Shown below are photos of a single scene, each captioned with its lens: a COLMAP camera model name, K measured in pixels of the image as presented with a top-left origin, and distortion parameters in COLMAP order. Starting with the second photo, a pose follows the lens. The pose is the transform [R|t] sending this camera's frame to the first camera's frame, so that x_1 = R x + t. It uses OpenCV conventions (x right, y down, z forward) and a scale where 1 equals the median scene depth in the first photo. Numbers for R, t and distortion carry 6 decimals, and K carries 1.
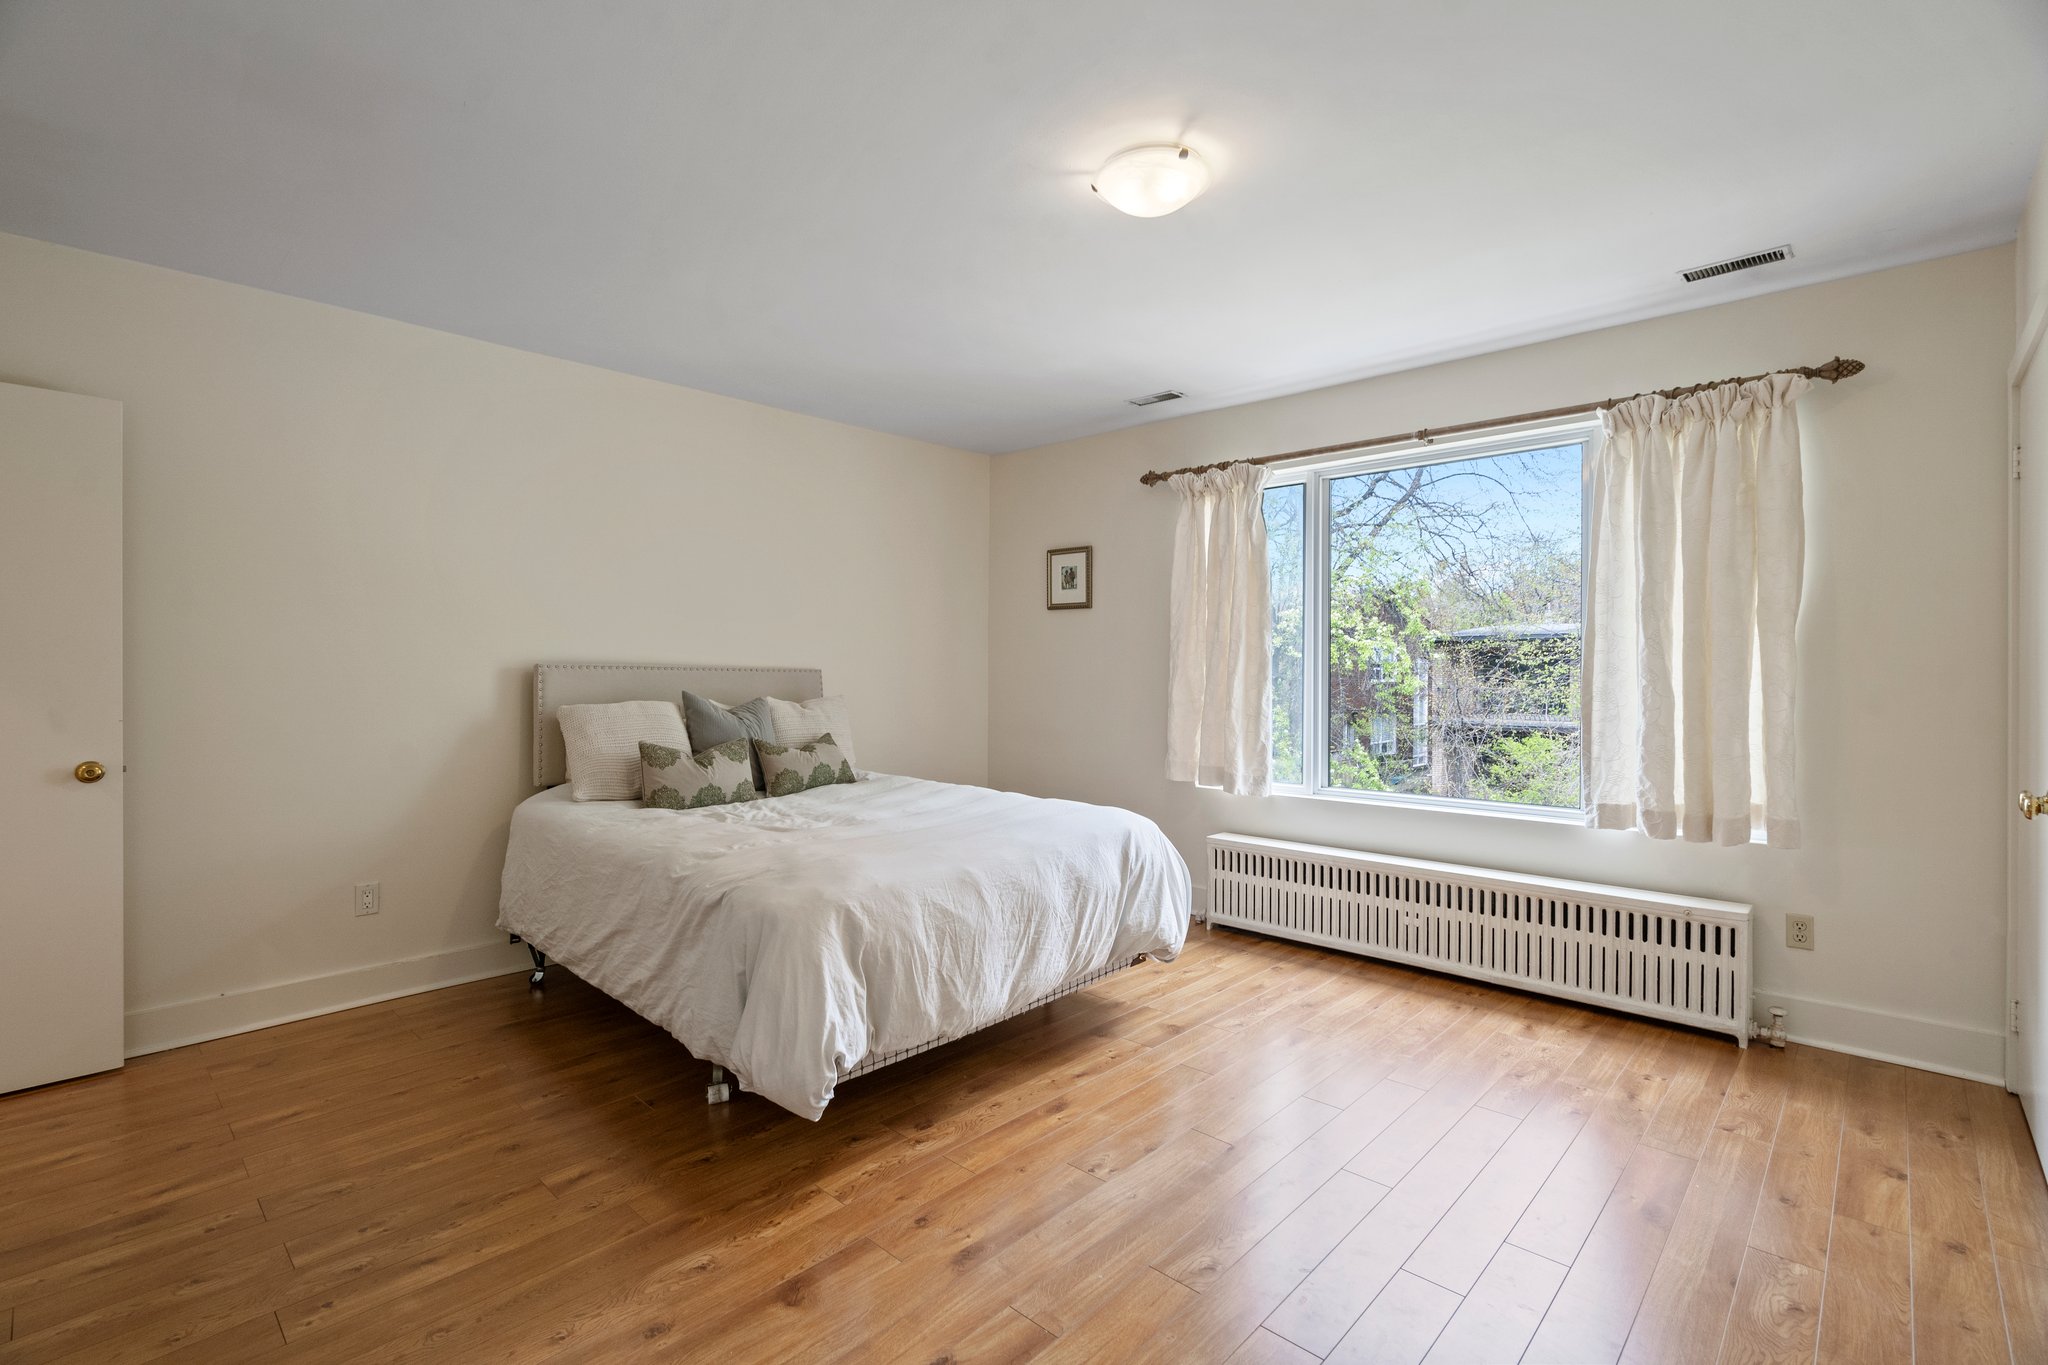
lens RADIAL K [[930.9, 0, 997.5], [0, 930.9, 666.7], [0, 0, 1]] dist [-0.006129, 0.004572]
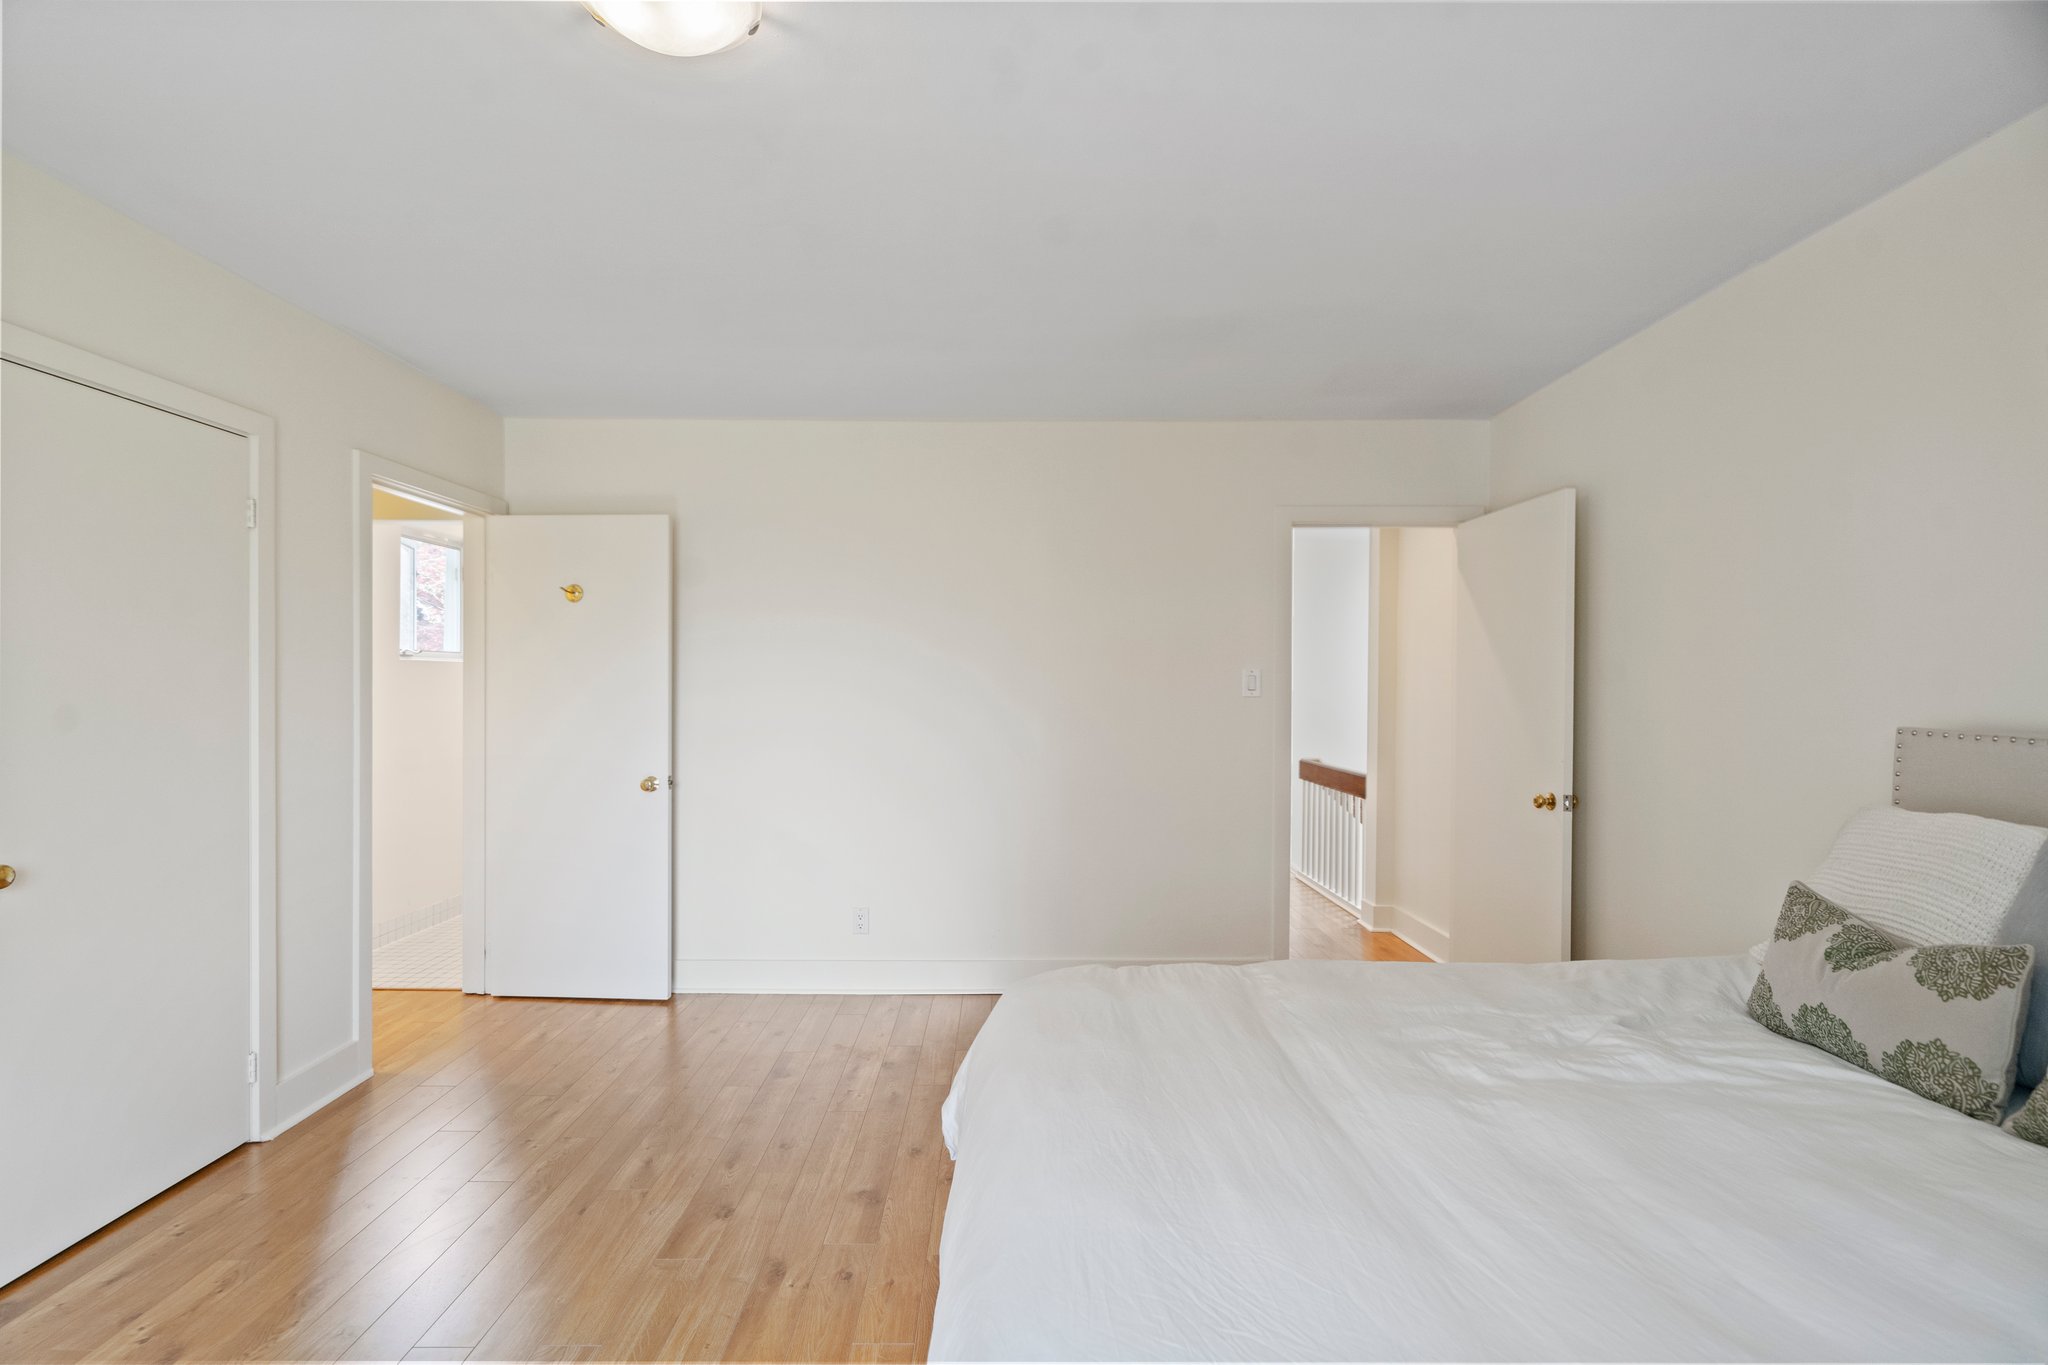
lens RADIAL K [[930.9, 0, 1005.6], [0, 930.9, 683.0], [0, 0, 1]] dist [-0.006129, 0.004572]
pose [[-0.717432, -0.006581, -0.696598, 0.331345], [-0.007543, 0.999970, -0.001677, -0.030696], [0.696588, 0.004051, -0.717460, 1.219234]]
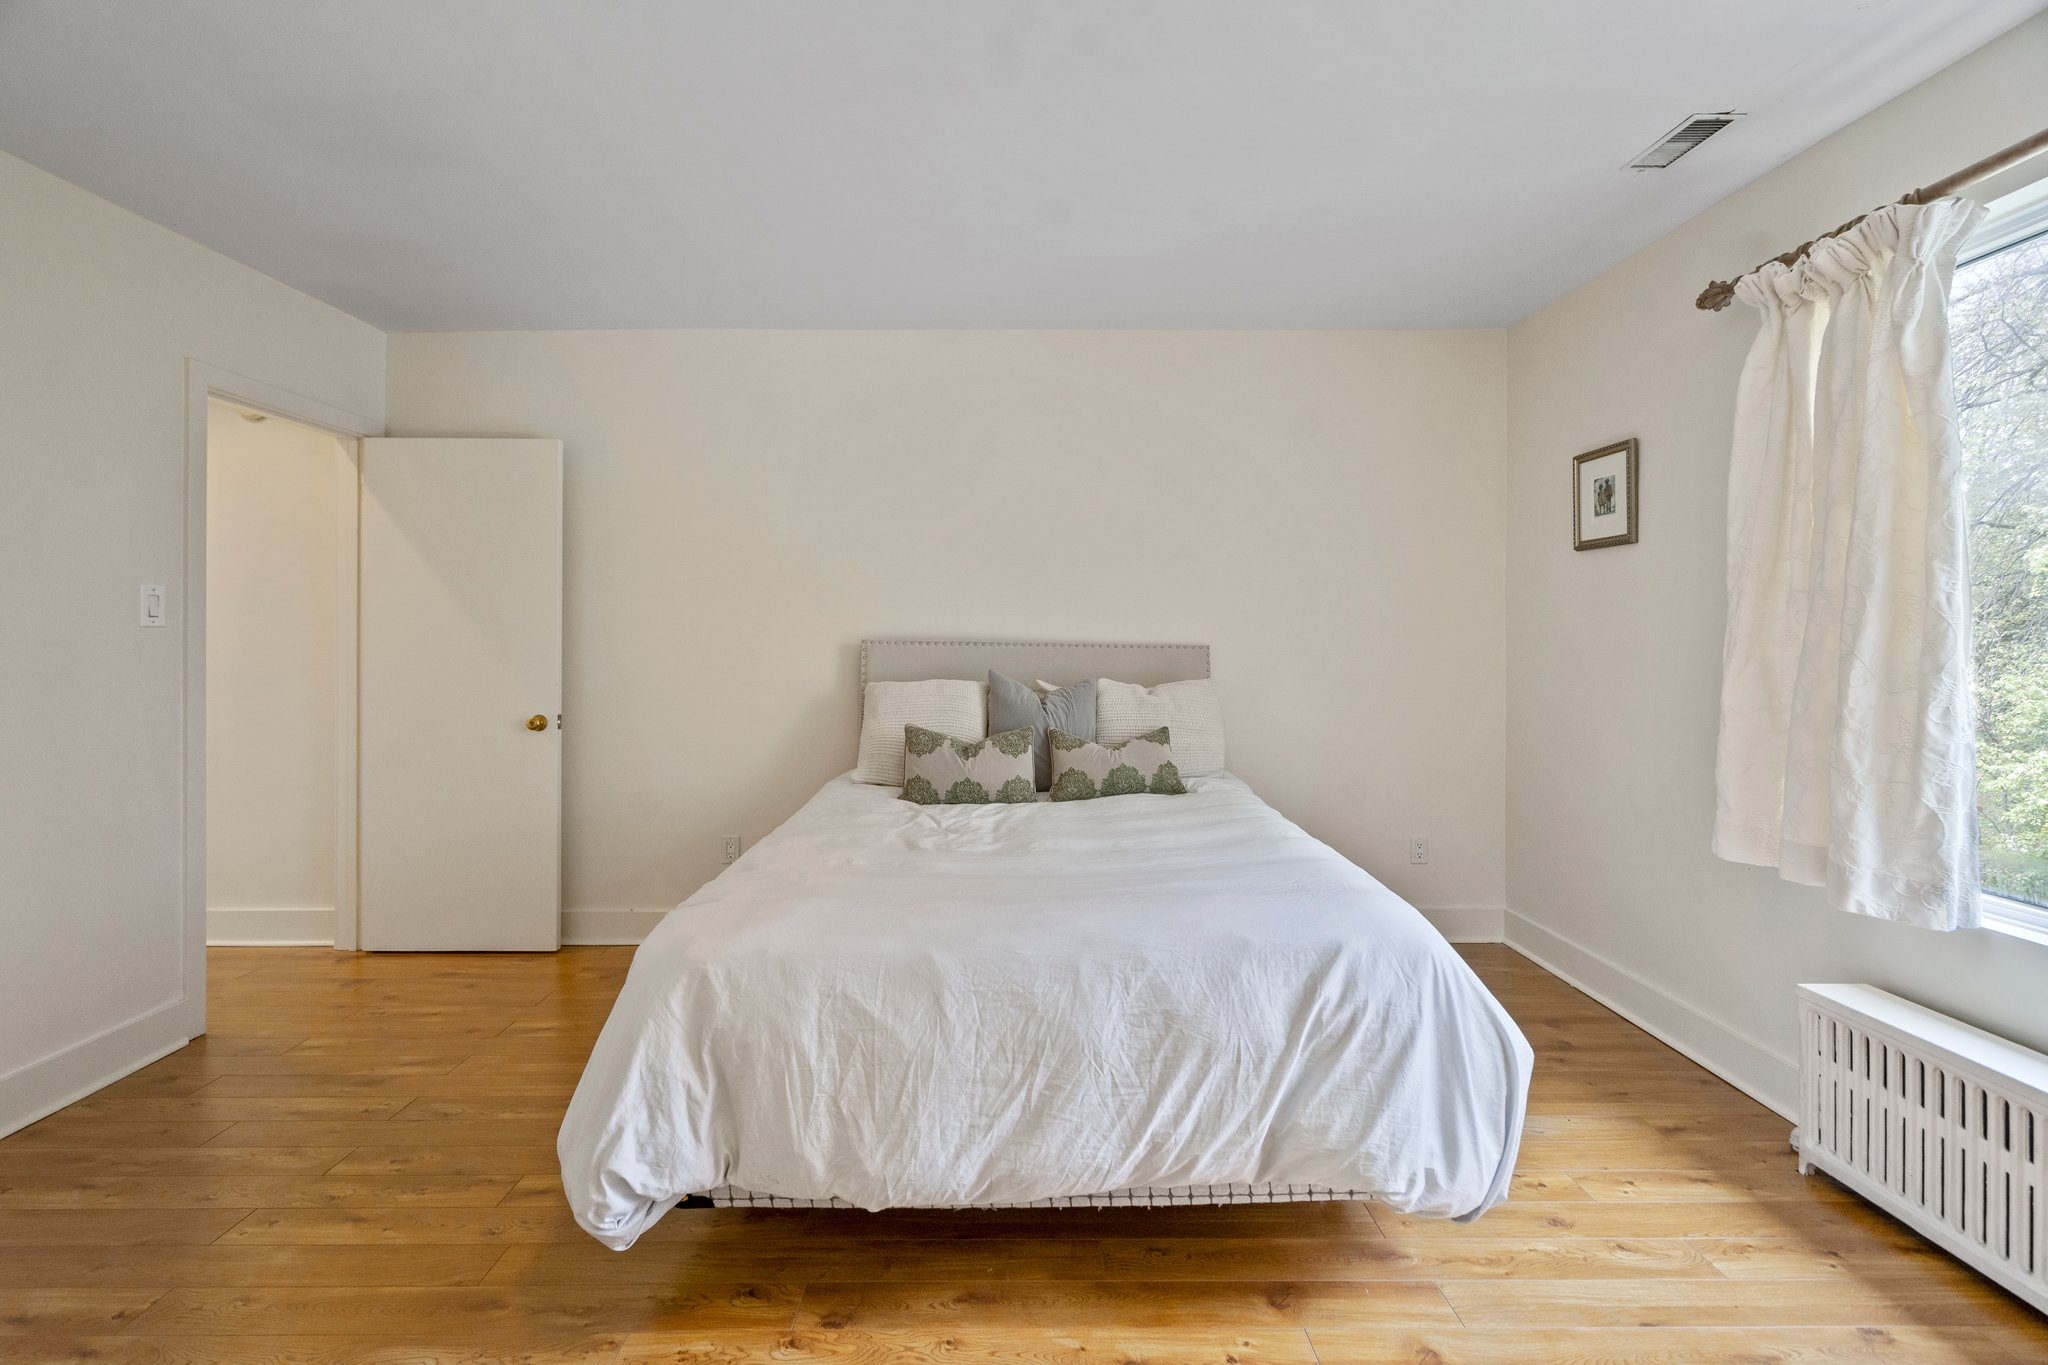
lens RADIAL K [[930.9, 0, 1010.8], [0, 930.9, 639.5], [0, 0, 1]] dist [-0.006129, 0.004572]
pose [[0.702898, -0.003428, -0.711283, 0.393243], [0.001456, 0.999993, -0.003380, -0.000111], [0.711289, 0.001340, 0.702898, 0.489273]]
